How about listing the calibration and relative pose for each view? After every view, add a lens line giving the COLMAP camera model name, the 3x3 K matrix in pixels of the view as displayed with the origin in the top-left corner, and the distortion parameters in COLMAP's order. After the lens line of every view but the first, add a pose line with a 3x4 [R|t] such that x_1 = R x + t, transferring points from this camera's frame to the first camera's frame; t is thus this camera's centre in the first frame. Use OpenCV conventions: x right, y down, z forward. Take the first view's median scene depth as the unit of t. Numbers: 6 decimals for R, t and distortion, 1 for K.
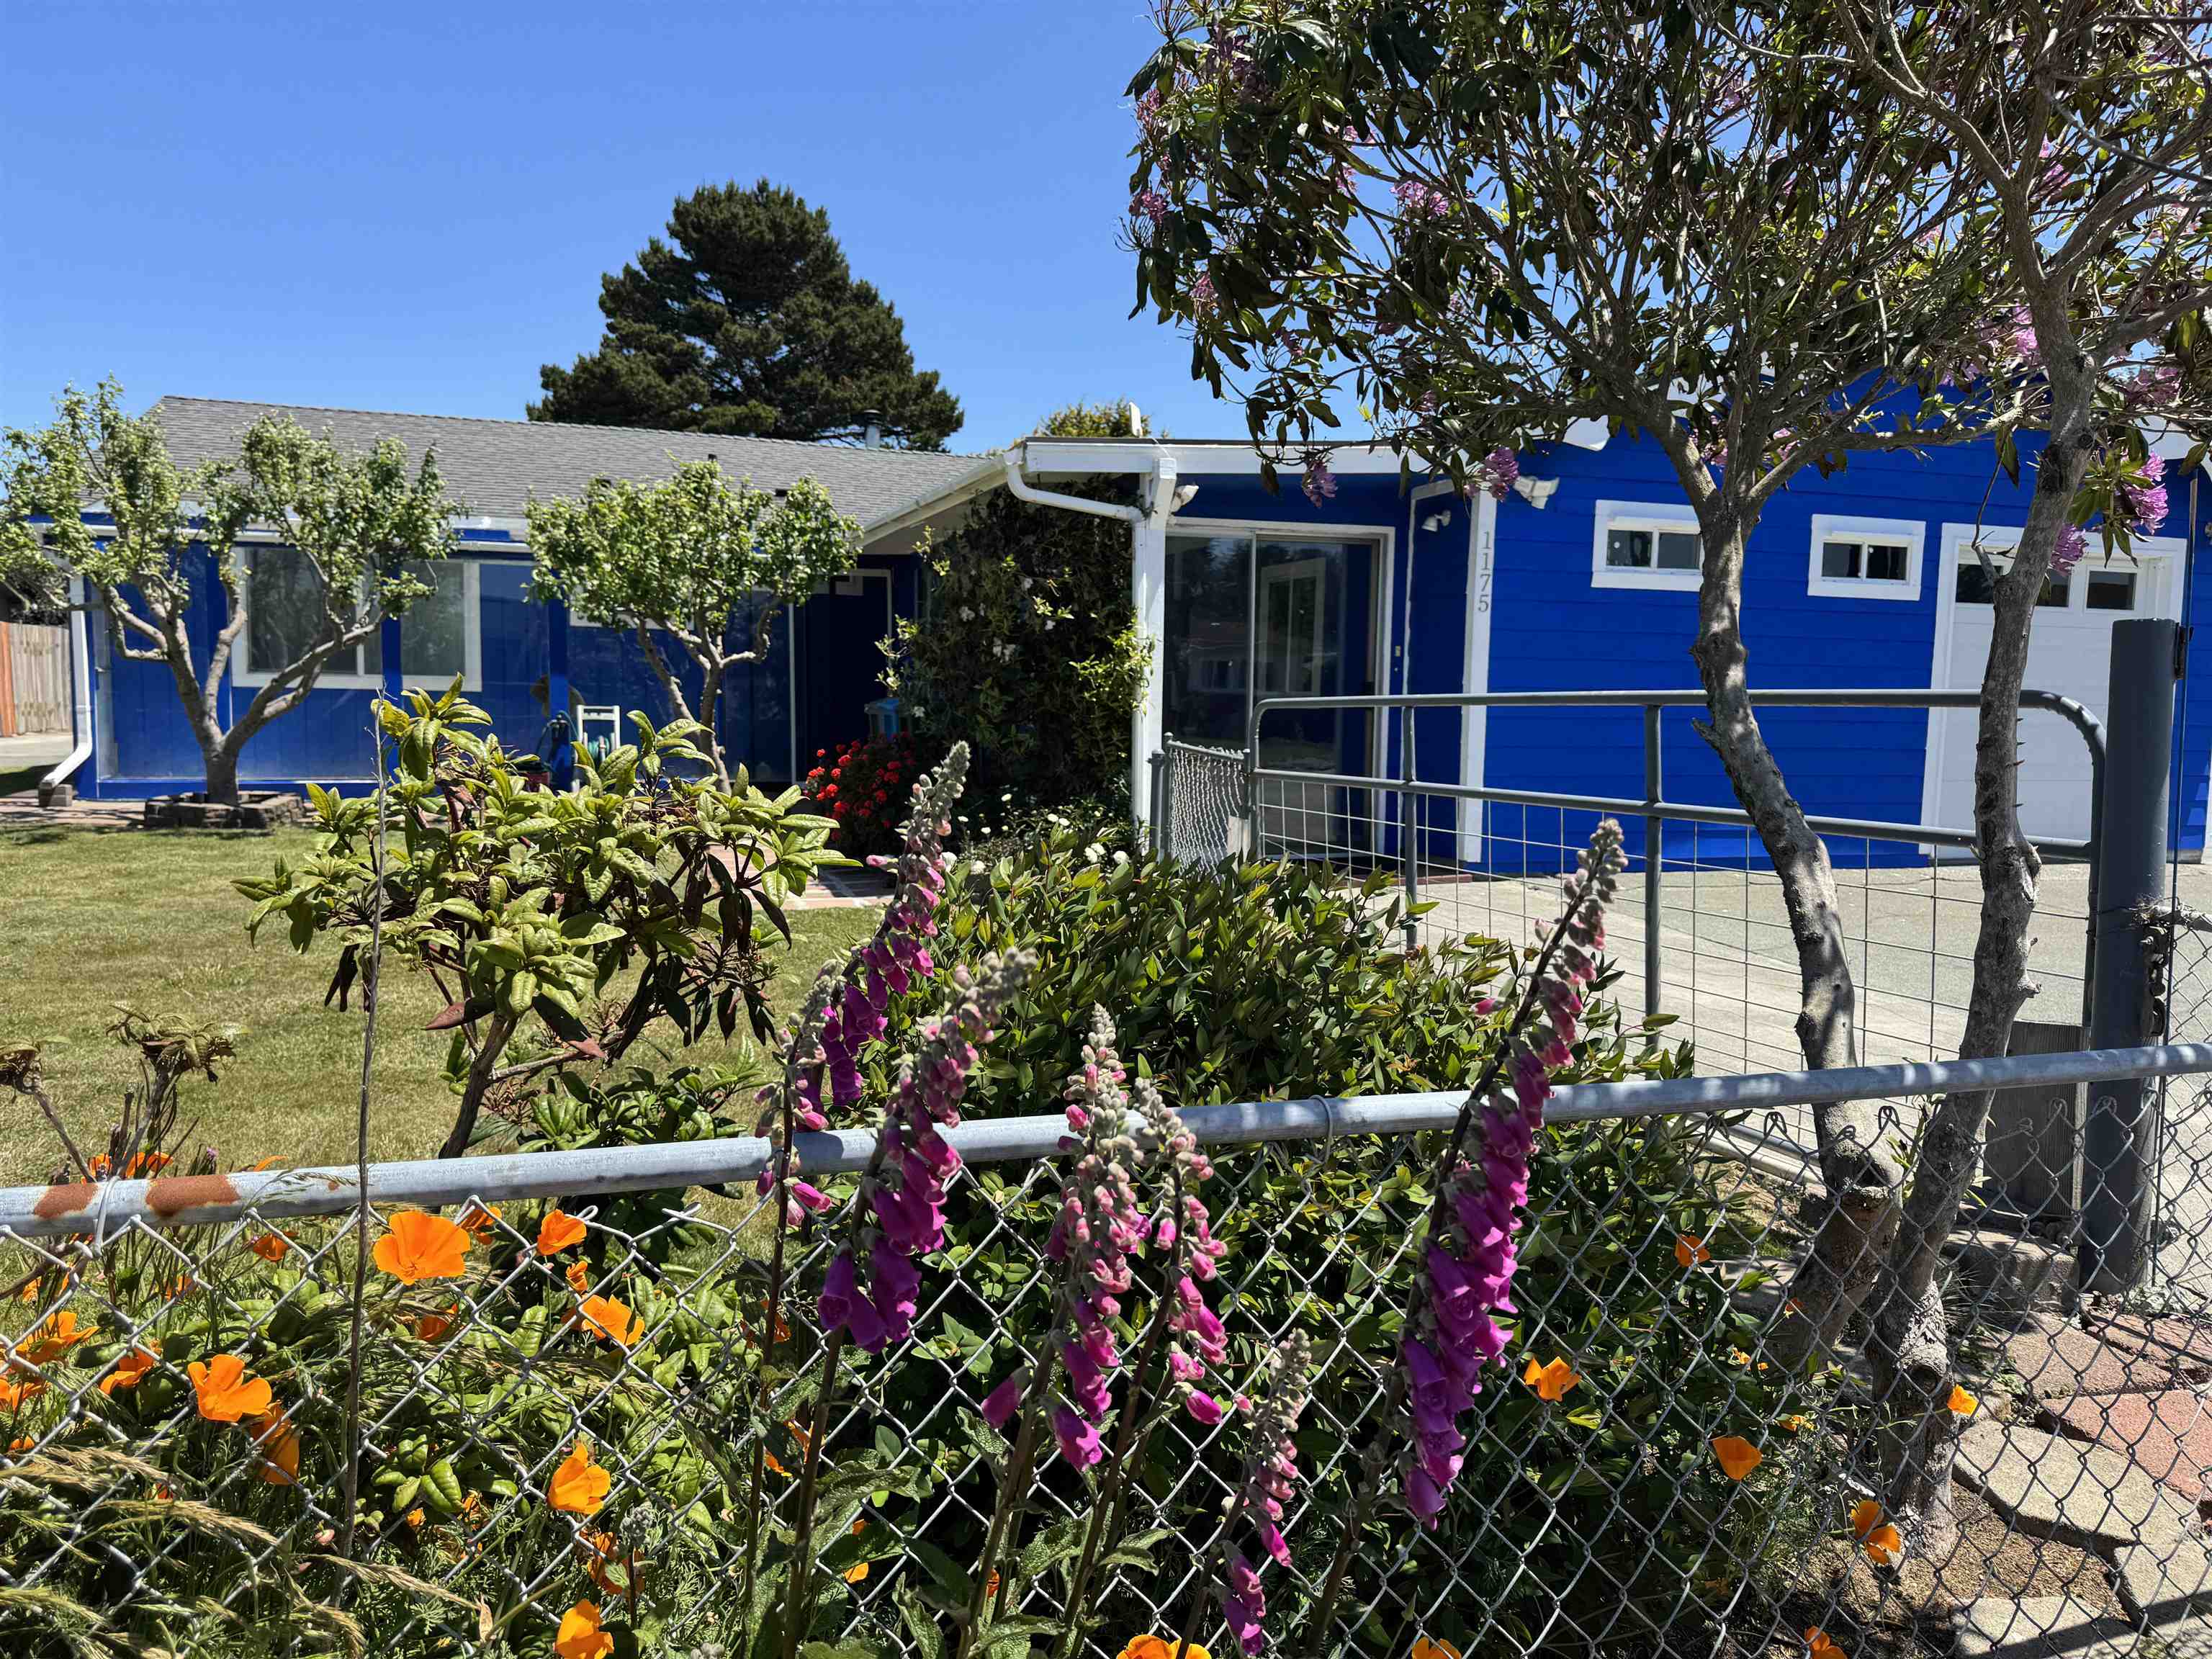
lens RADIAL K [[1571.6, 0, 1106.0], [0, 1571.6, 829.5], [0, 0, 1]] dist [0.086829, -0.154828]
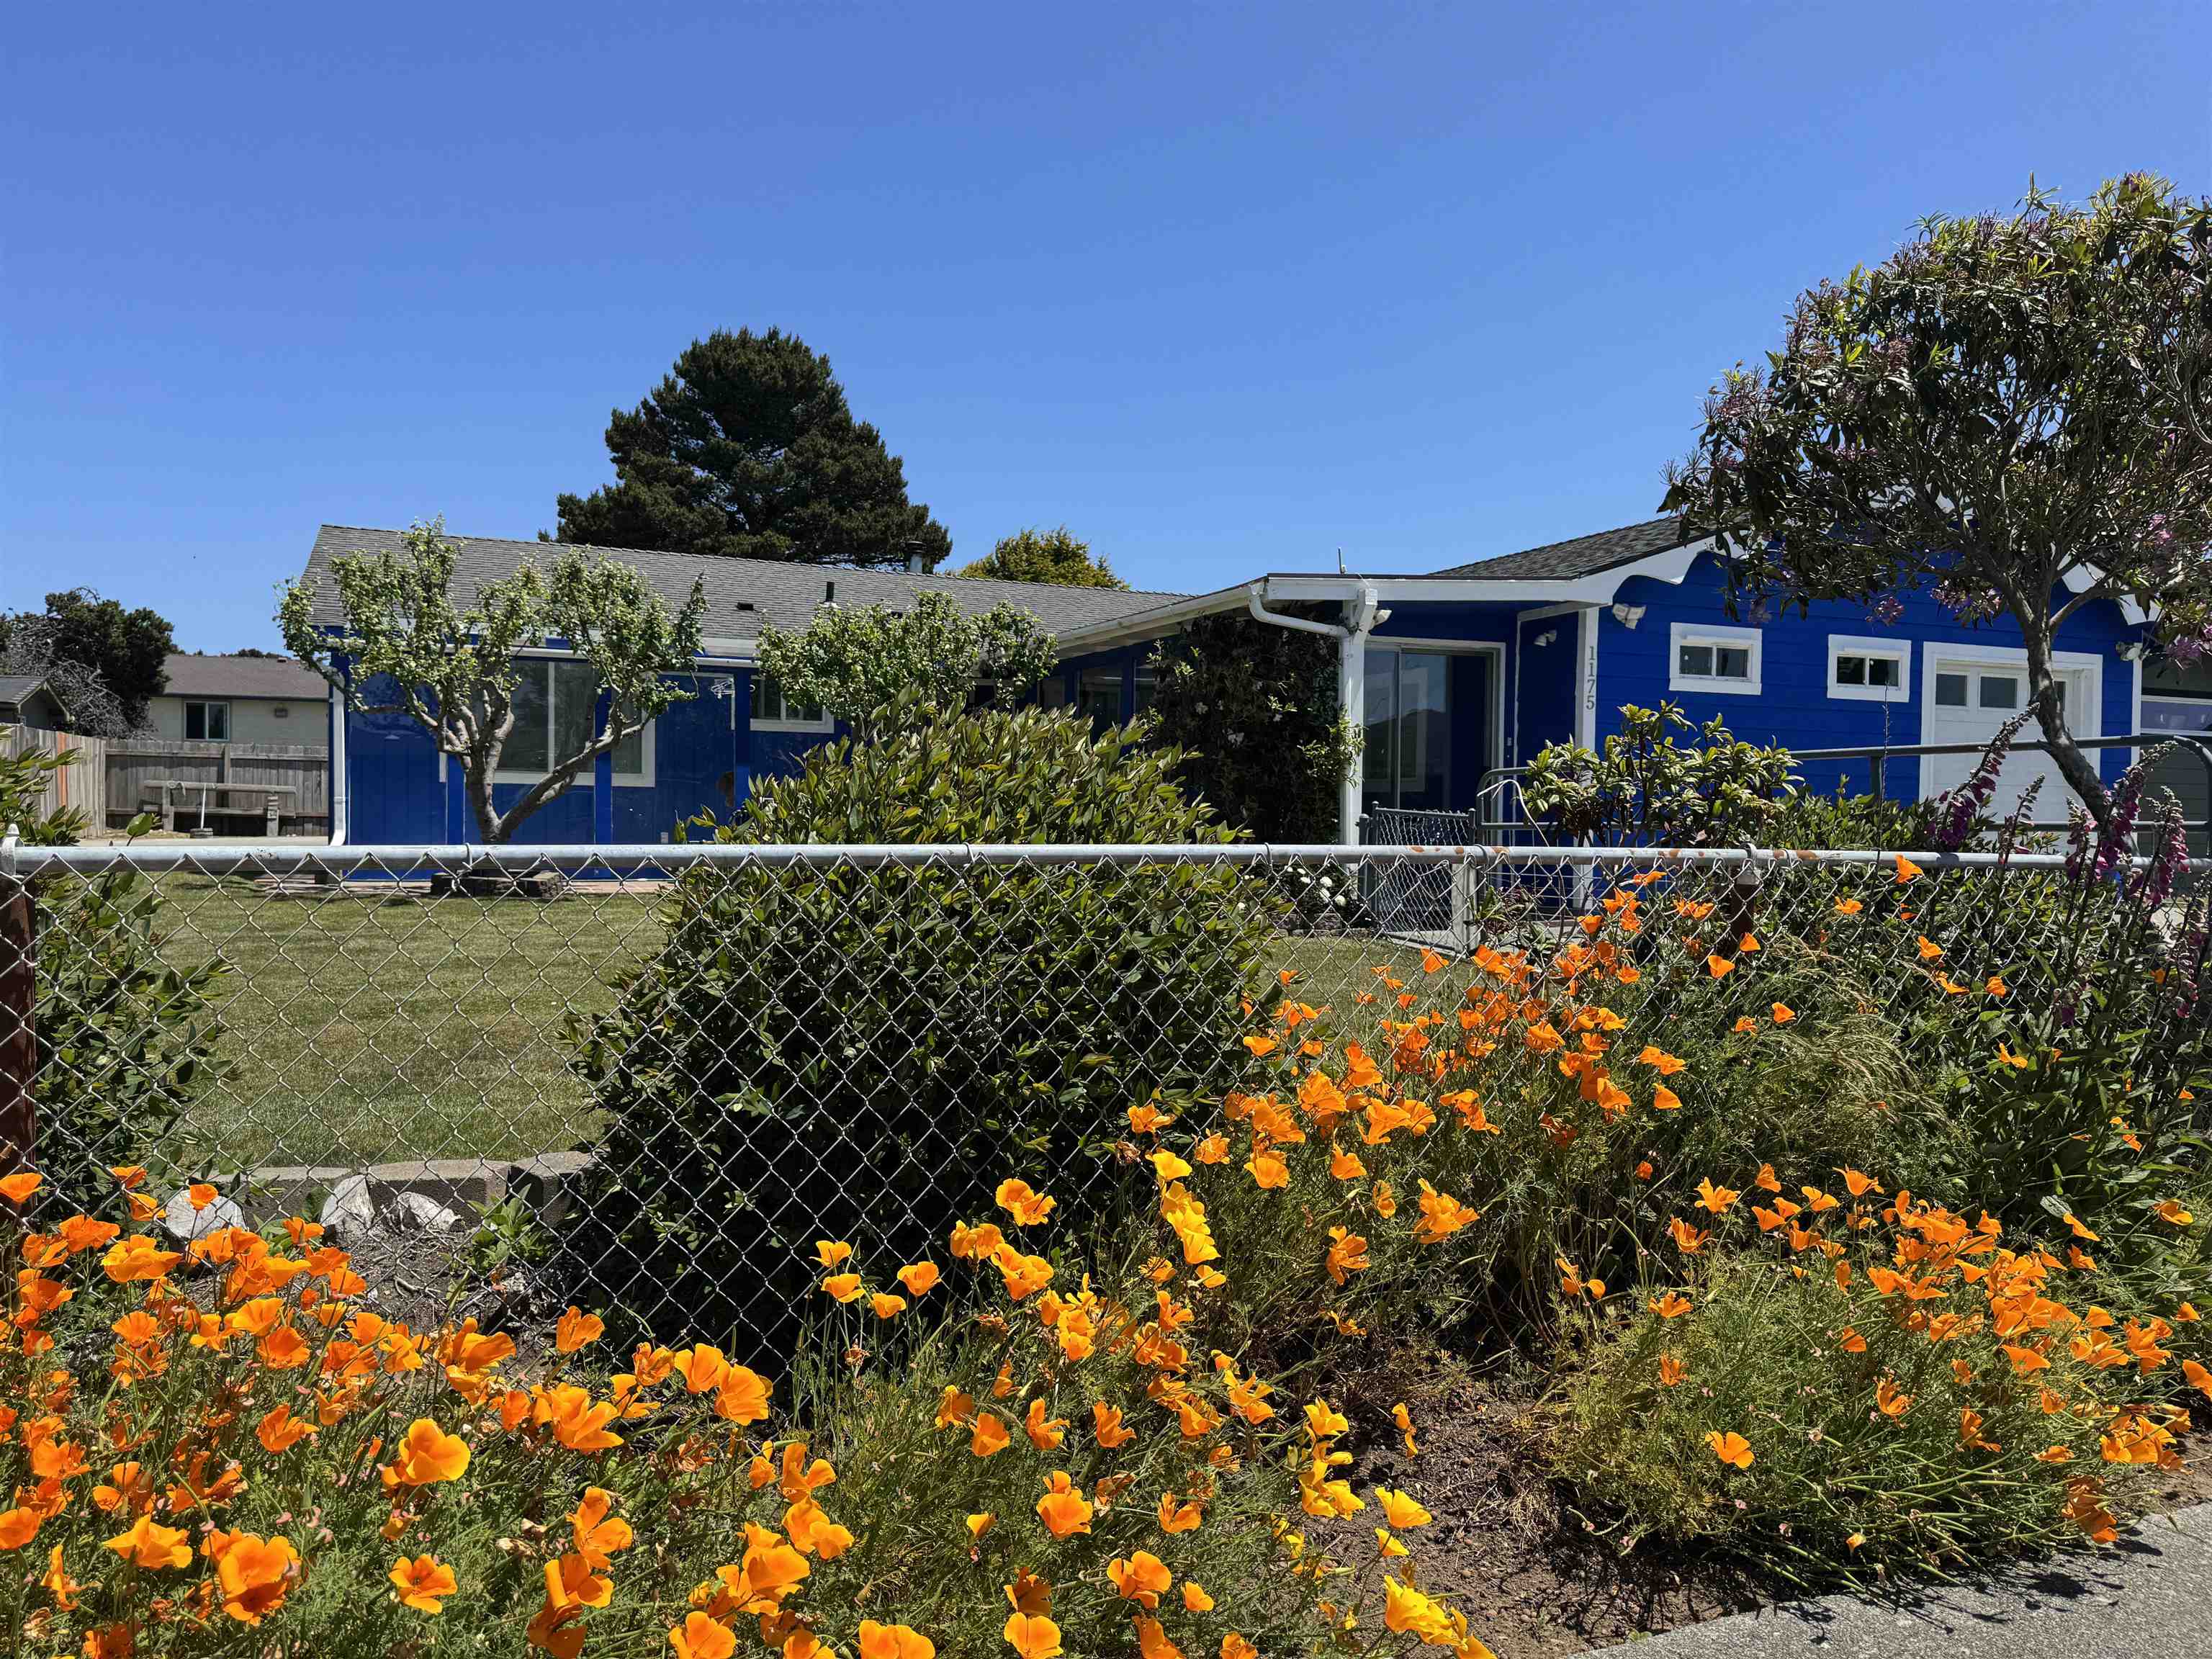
lens RADIAL K [[1571.6, 0, 1106.0], [0, 1571.6, 829.5], [0, 0, 1]] dist [0.086829, -0.154828]
pose [[0.997372, -0.005872, 0.072211, -0.221078], [0.011243, 0.997180, -0.074194, 0.044218], [-0.071571, 0.074811, 0.994626, -0.207298]]
